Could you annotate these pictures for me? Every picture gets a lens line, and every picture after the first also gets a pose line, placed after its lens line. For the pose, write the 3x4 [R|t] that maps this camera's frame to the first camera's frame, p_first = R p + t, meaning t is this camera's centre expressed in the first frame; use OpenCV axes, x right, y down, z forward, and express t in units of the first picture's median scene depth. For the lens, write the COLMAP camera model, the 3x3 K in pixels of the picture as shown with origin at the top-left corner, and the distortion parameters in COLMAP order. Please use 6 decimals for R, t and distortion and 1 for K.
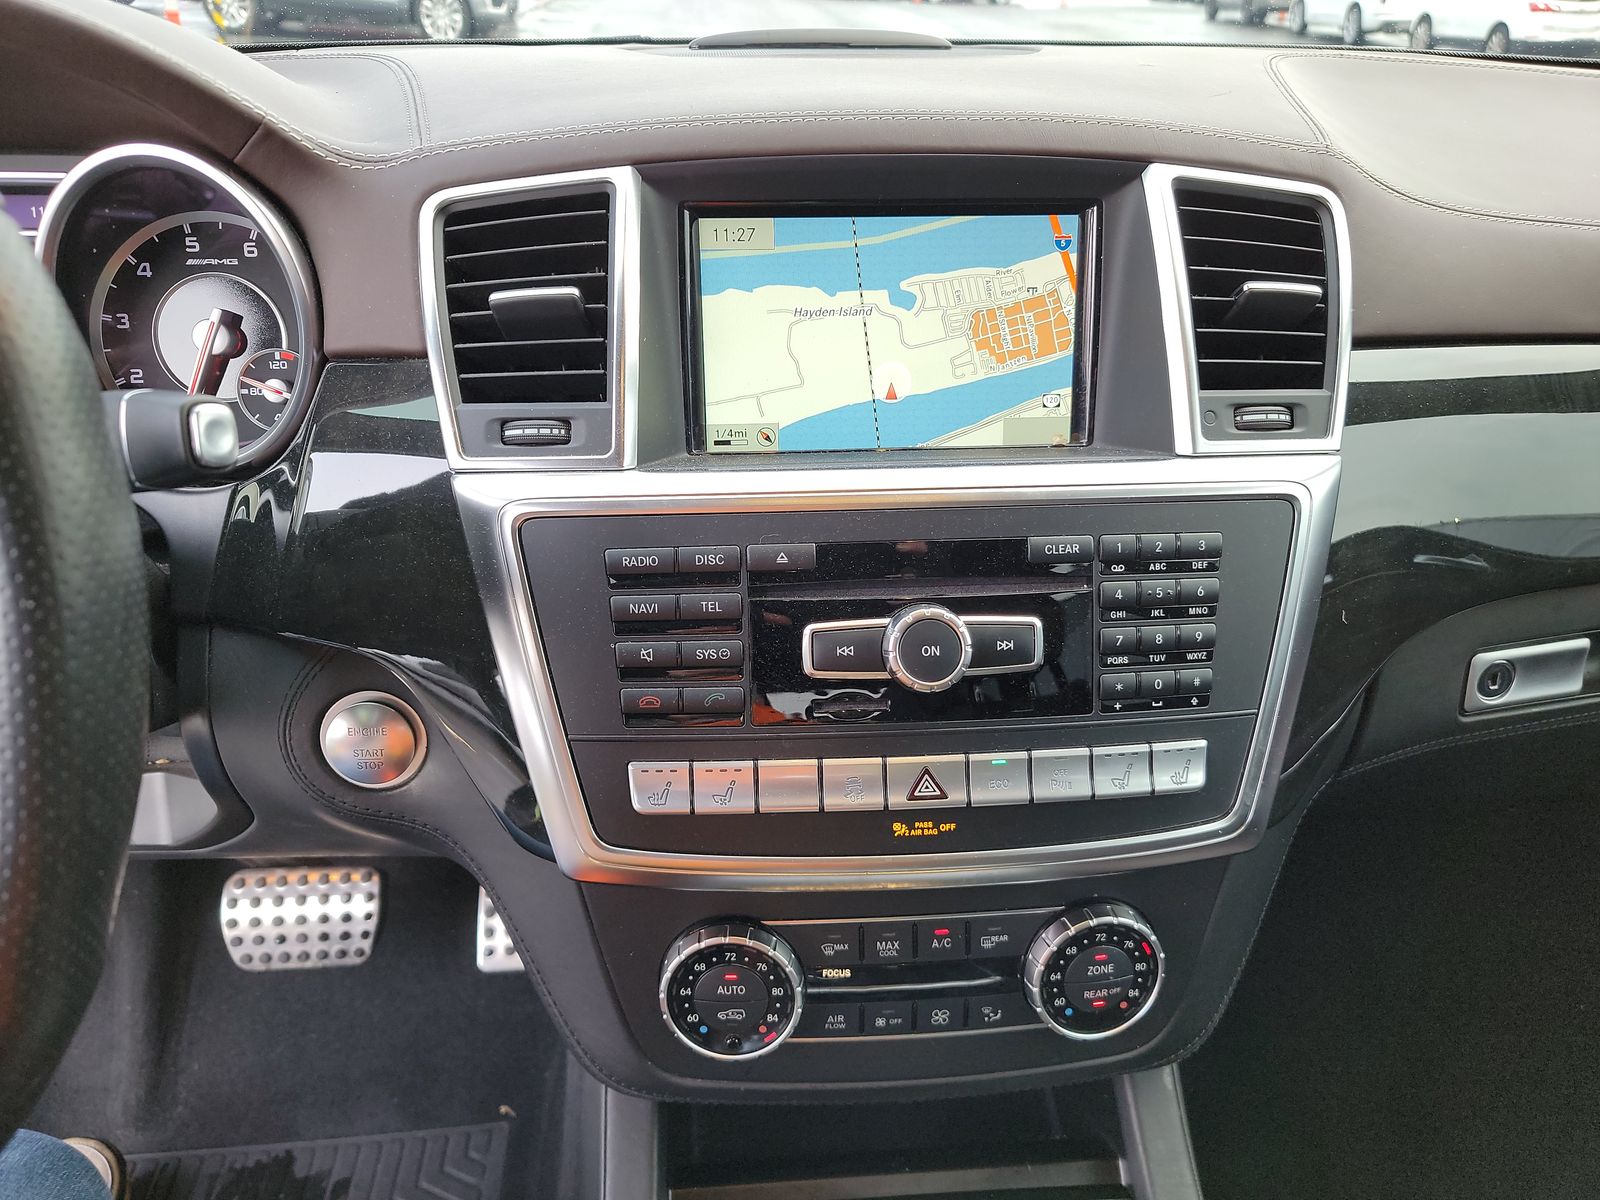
lens RADIAL K [[1110.0, 0, 803.0], [0, 1110.0, 603.7], [0, 0, 1]] dist [0.032847, -0.007322]
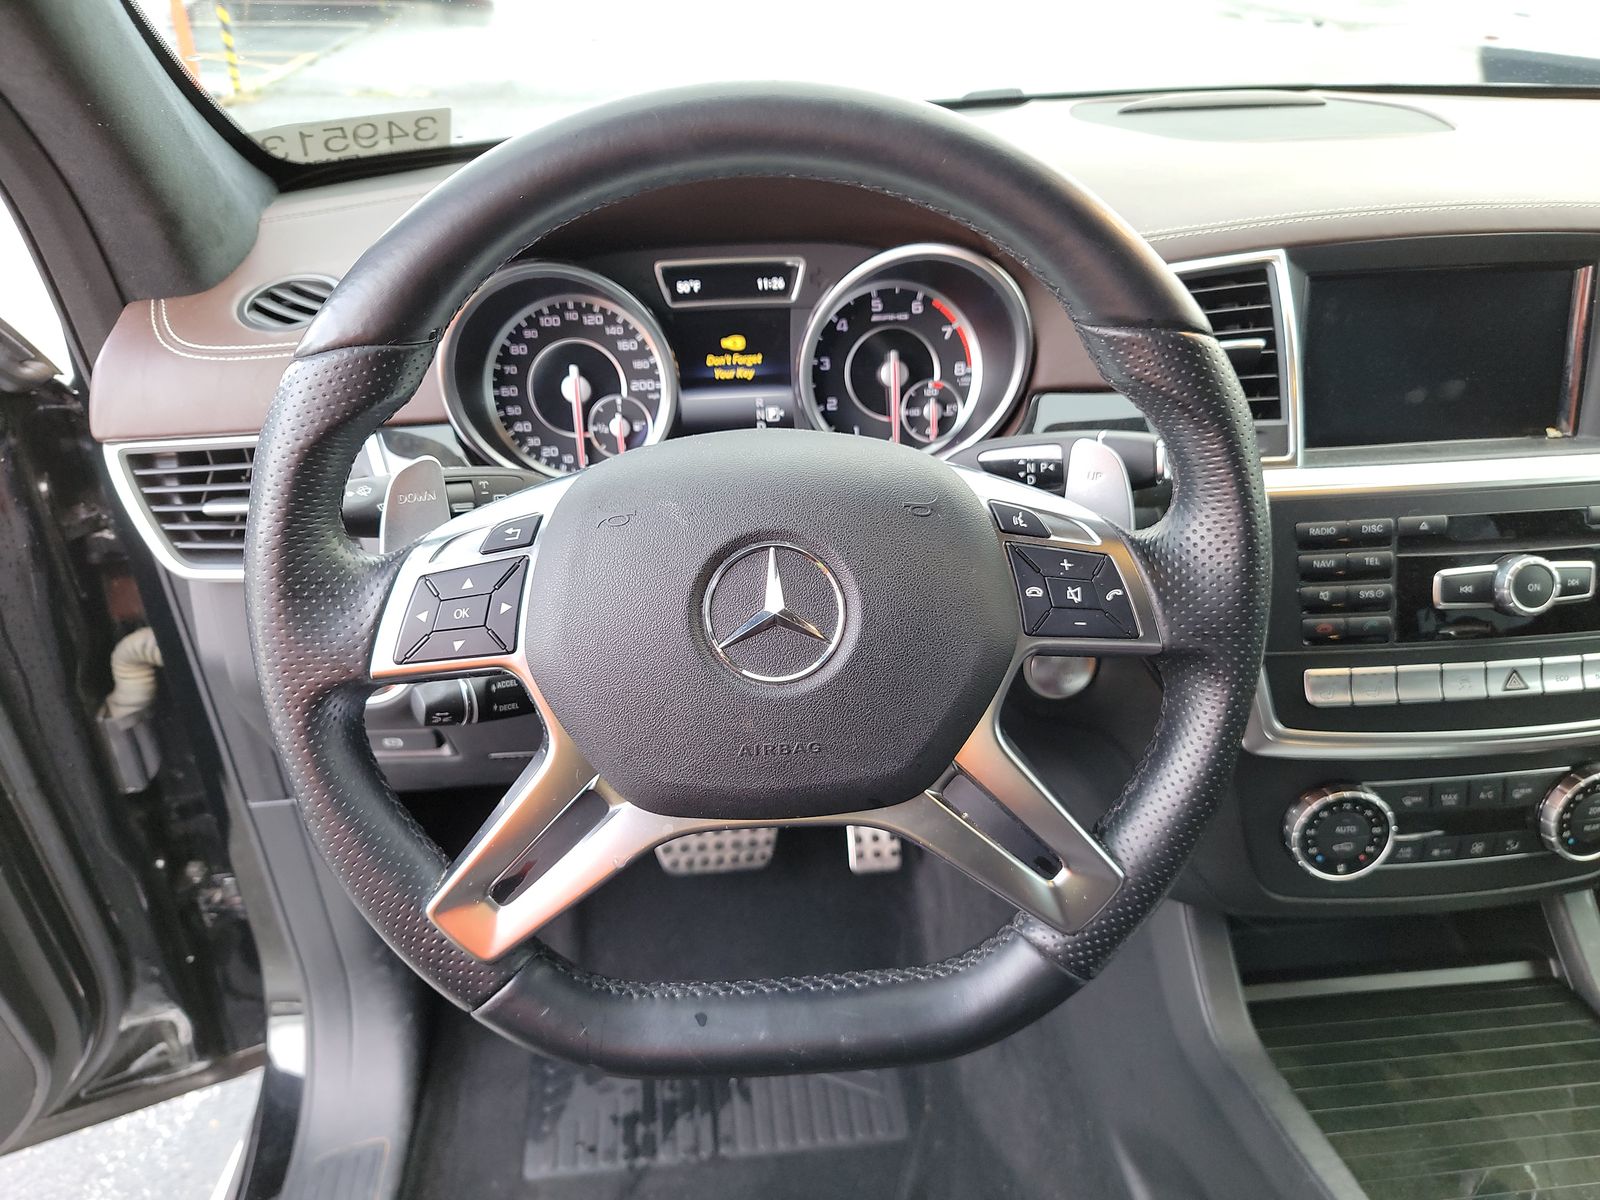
lens RADIAL K [[1110.0, 0, 791.0], [0, 1110.0, 611.4], [0, 0, 1]] dist [0.032847, -0.007322]
pose [[0.999475, -0.029575, 0.013267, -0.769997], [0.028944, 0.998547, 0.045458, -0.017887], [-0.014592, -0.045050, 0.998878, -0.401214]]
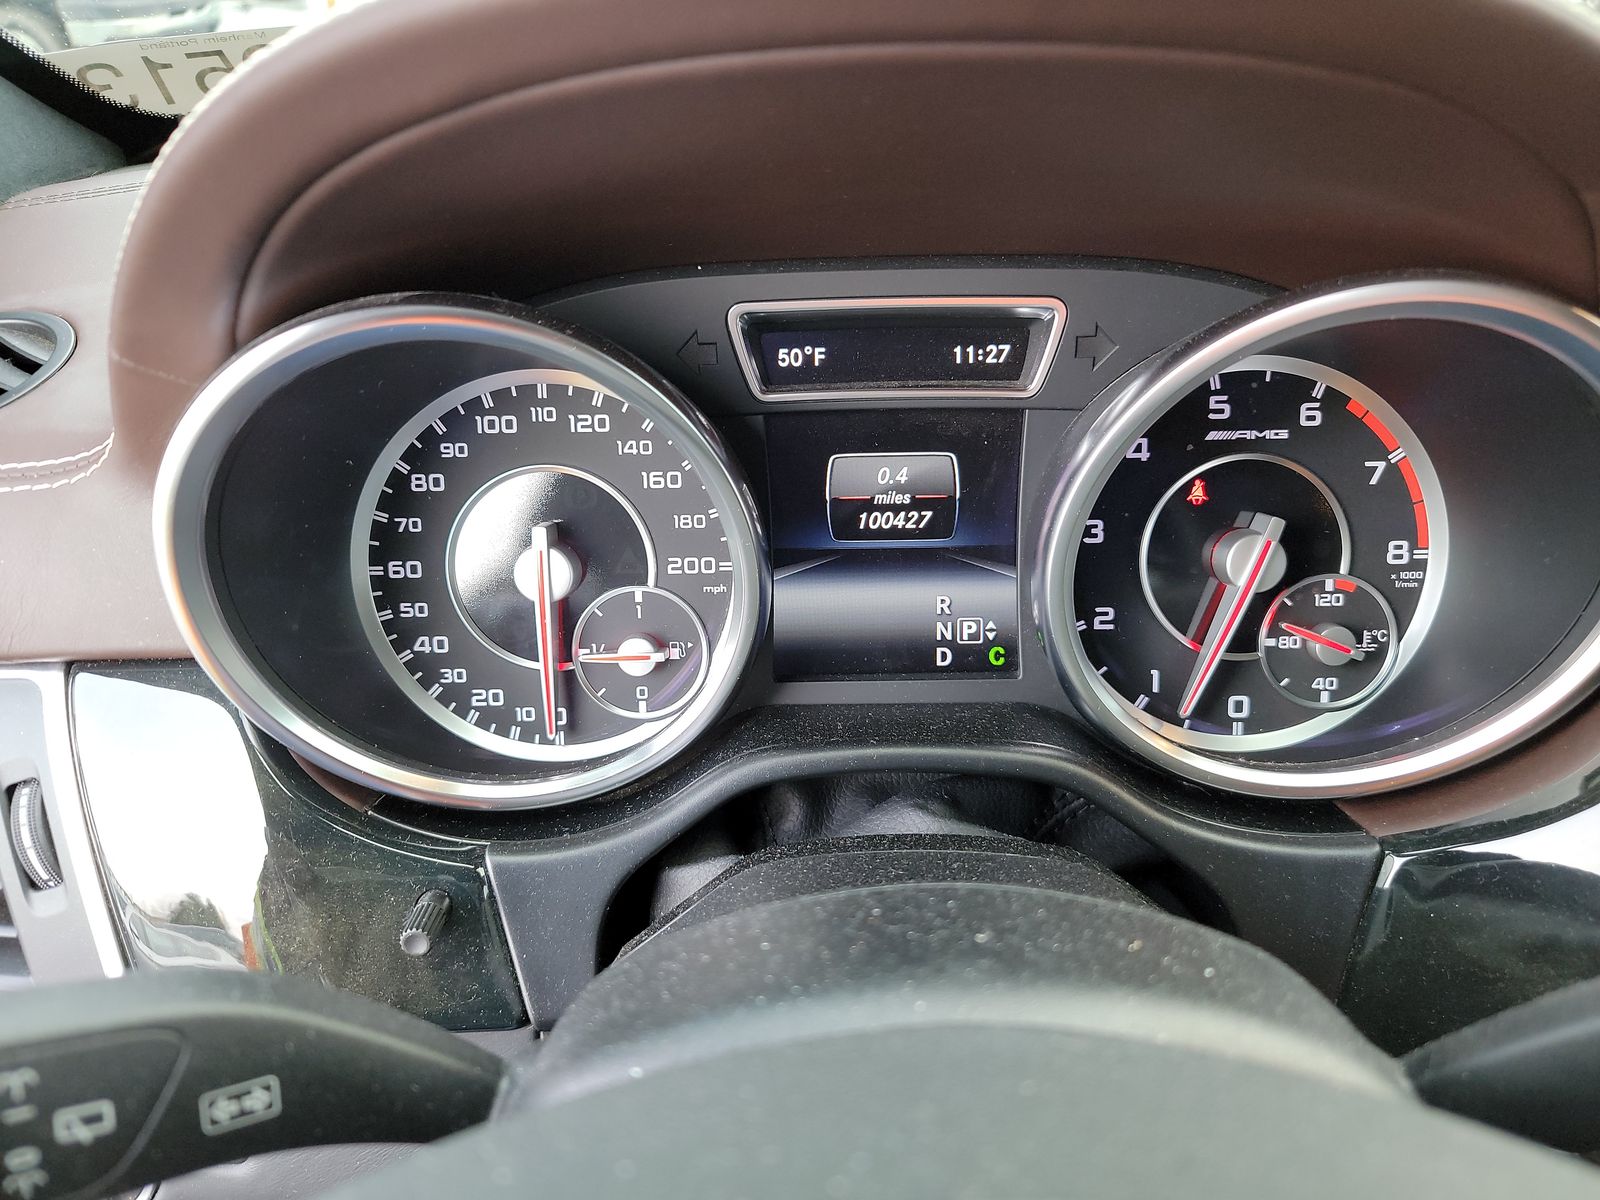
lens RADIAL K [[1110.0, 0, 797.1], [0, 1110.0, 584.8], [0, 0, 1]] dist [0.032847, -0.007322]
pose [[0.998624, 0.012791, -0.050866, -0.841890], [-0.012327, 0.999879, 0.009442, -0.259387], [0.050980, -0.008802, 0.998661, 0.444037]]
